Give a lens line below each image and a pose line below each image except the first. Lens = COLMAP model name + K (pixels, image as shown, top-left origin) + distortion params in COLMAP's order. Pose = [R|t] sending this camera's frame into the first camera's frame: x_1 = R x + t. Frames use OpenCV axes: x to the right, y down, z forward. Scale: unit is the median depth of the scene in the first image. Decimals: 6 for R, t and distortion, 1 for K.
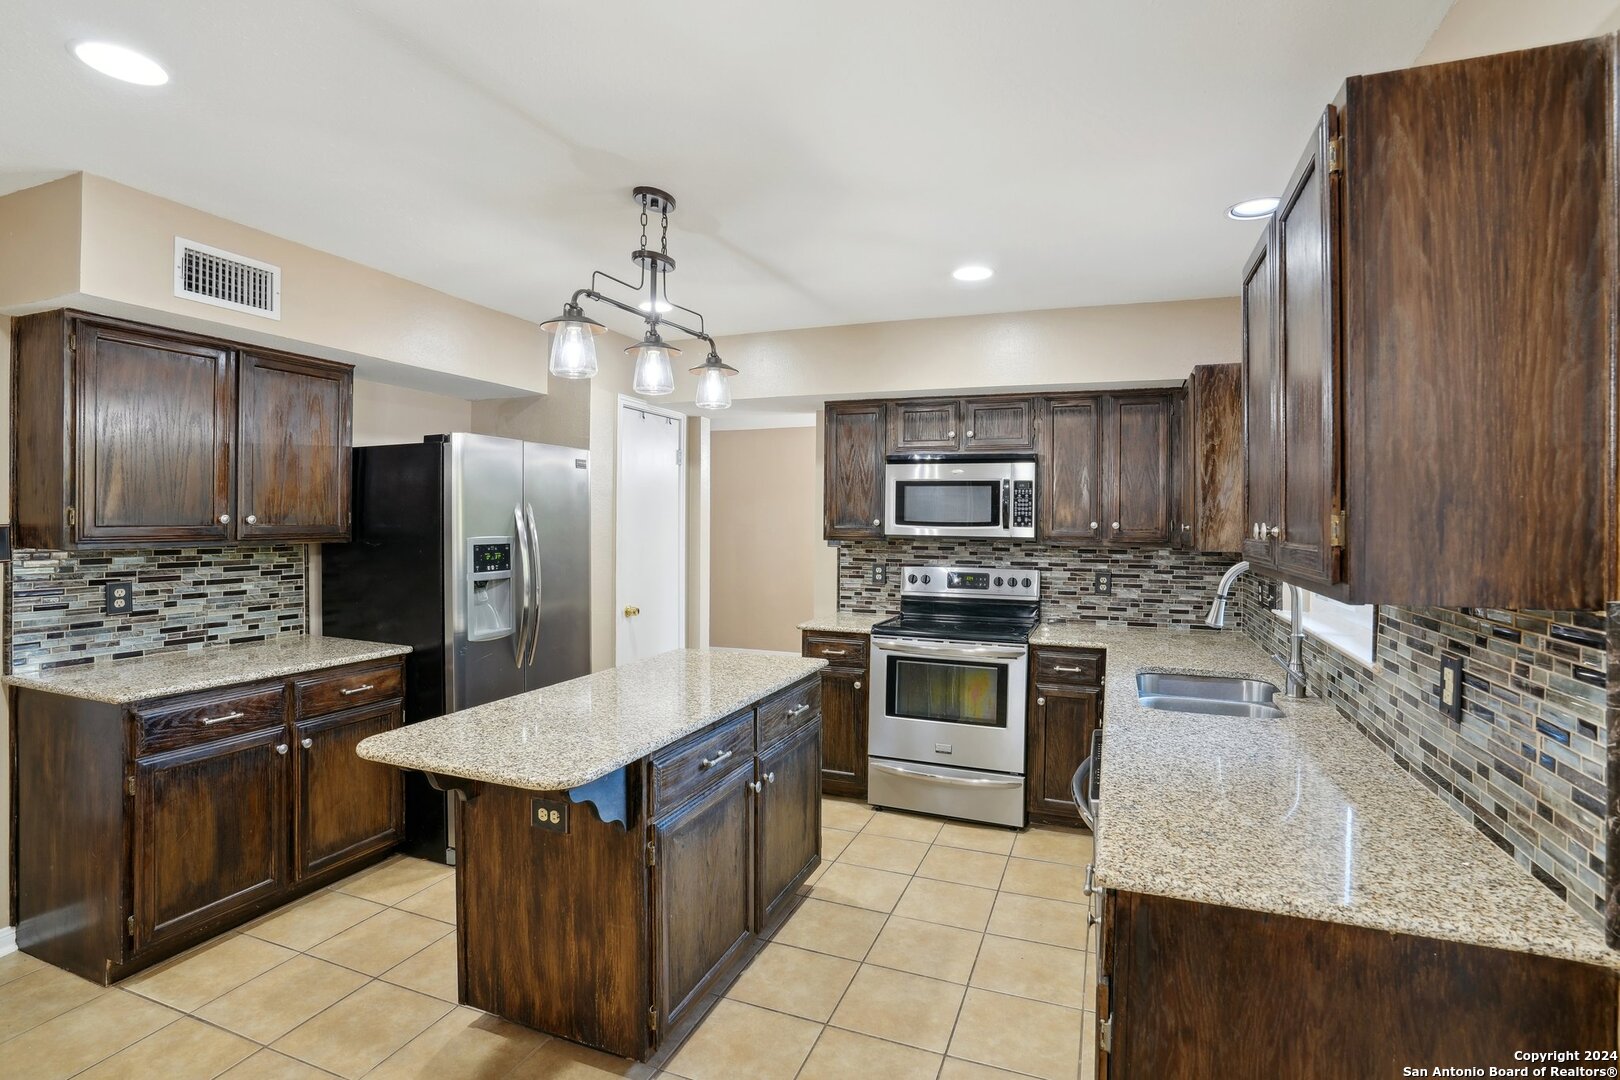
lens RADIAL K [[770.2, 0, 812.2], [0, 770.2, 525.8], [0, 0, 1]] dist [-0.069850, 0.029824]
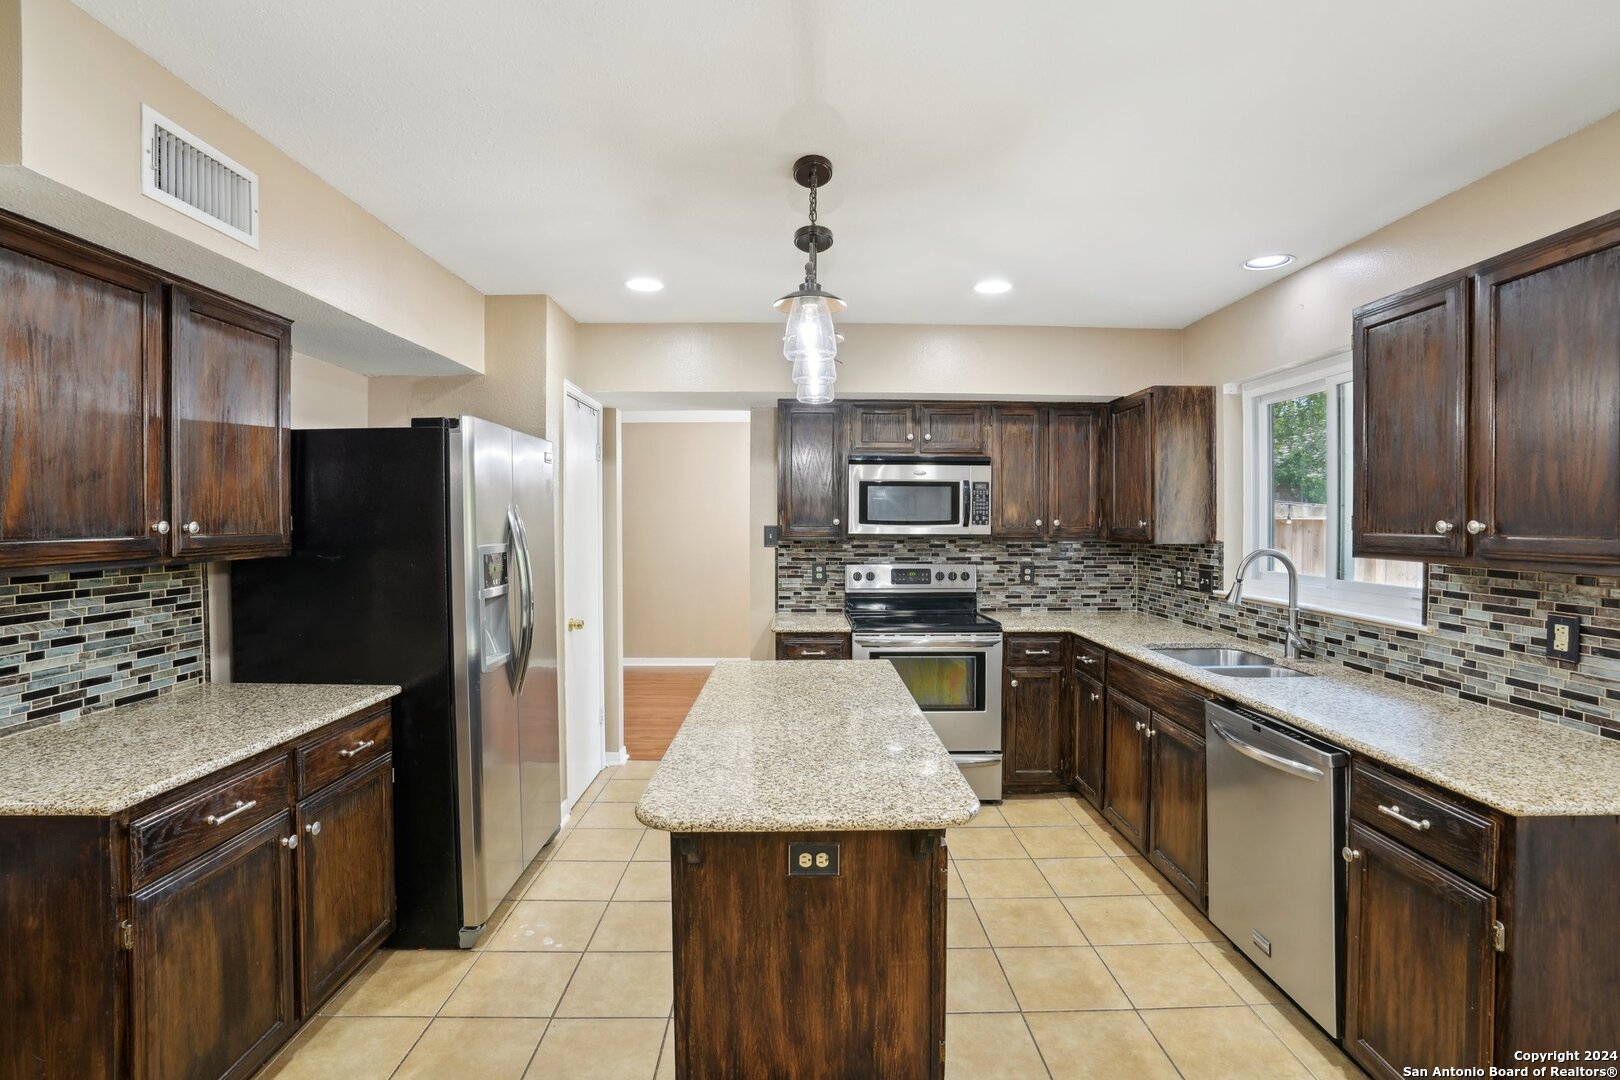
lens RADIAL K [[755.7, 0, 812.4], [0, 755.7, 533.8], [0, 0, 1]] dist [-0.071813, 0.028493]
pose [[0.925673, -0.016010, 0.377985, -0.412000], [0.010780, 0.999815, 0.015948, -0.006093], [-0.378171, -0.010688, 0.925674, 0.124358]]
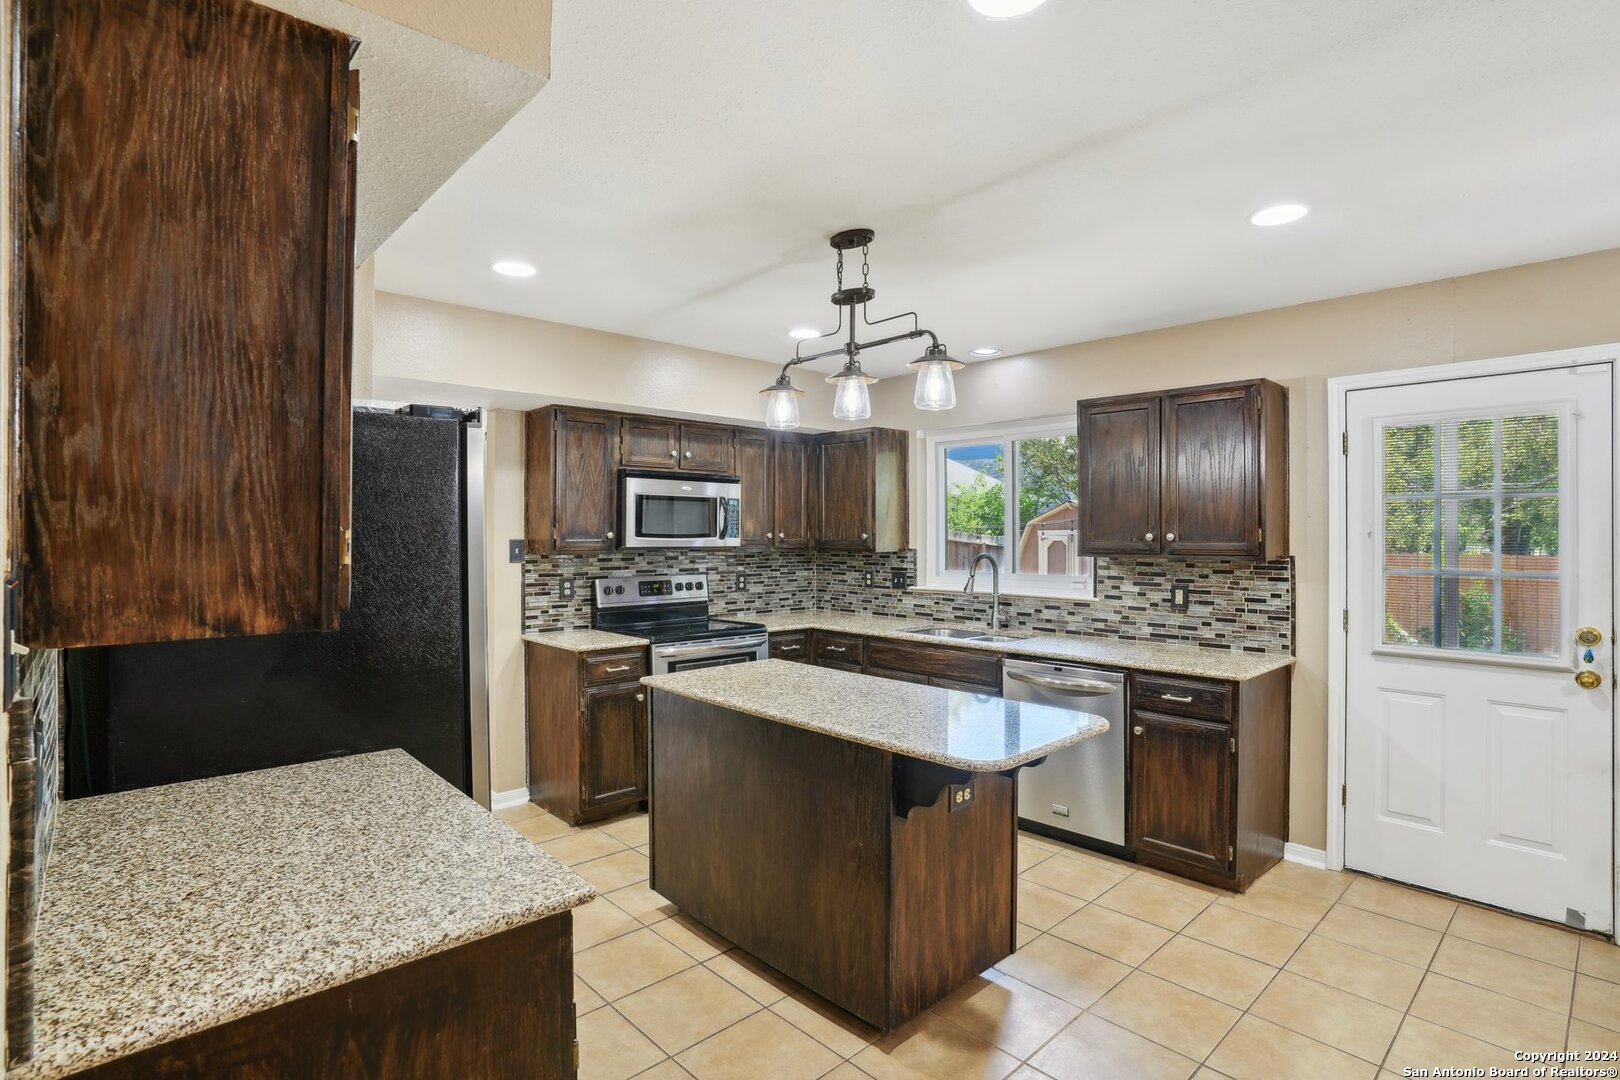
lens RADIAL K [[795.5, 0, 802.4], [0, 795.5, 535.0], [0, 0, 1]] dist [-0.059977, 0.000034]
pose [[0.442398, -0.010769, 0.896754, -0.929270], [0.009574, 0.999928, 0.007285, -0.012116], [-0.896768, 0.005362, 0.442469, 0.424027]]
